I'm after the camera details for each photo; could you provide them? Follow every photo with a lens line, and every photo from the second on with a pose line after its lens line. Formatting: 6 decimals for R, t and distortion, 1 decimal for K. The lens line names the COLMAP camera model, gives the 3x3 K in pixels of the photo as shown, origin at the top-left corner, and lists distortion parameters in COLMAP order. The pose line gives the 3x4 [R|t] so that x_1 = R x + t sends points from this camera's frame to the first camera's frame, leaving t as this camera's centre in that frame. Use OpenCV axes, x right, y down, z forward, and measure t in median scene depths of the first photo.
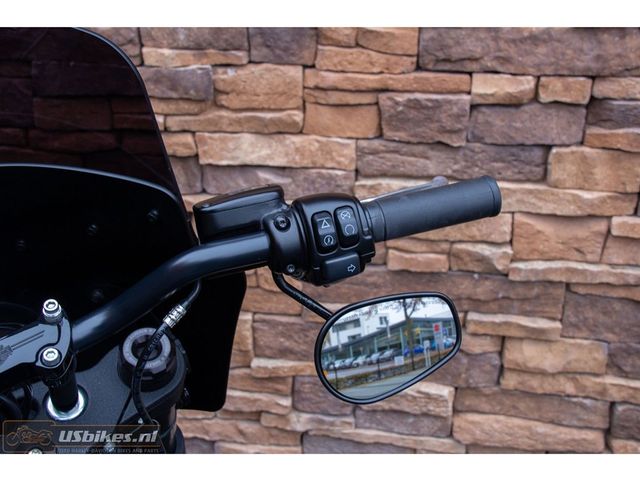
lens RADIAL K [[817.7, 0, 319.7], [0, 817.7, 242.2], [0, 0, 1]] dist [0.118729, 0.000000]
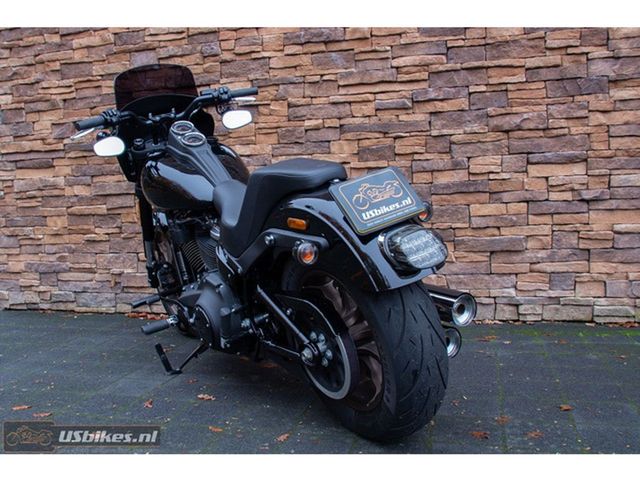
lens RADIAL K [[649.0, 0, 318.2], [0, 649.0, 240.6], [0, 0, 1]] dist [-0.118351, 0.000000]
pose [[0.993925, -0.025397, -0.107090, 0.469754], [-0.009400, 0.949869, -0.312506, 0.977884], [0.109659, 0.311614, 0.943860, -1.170983]]
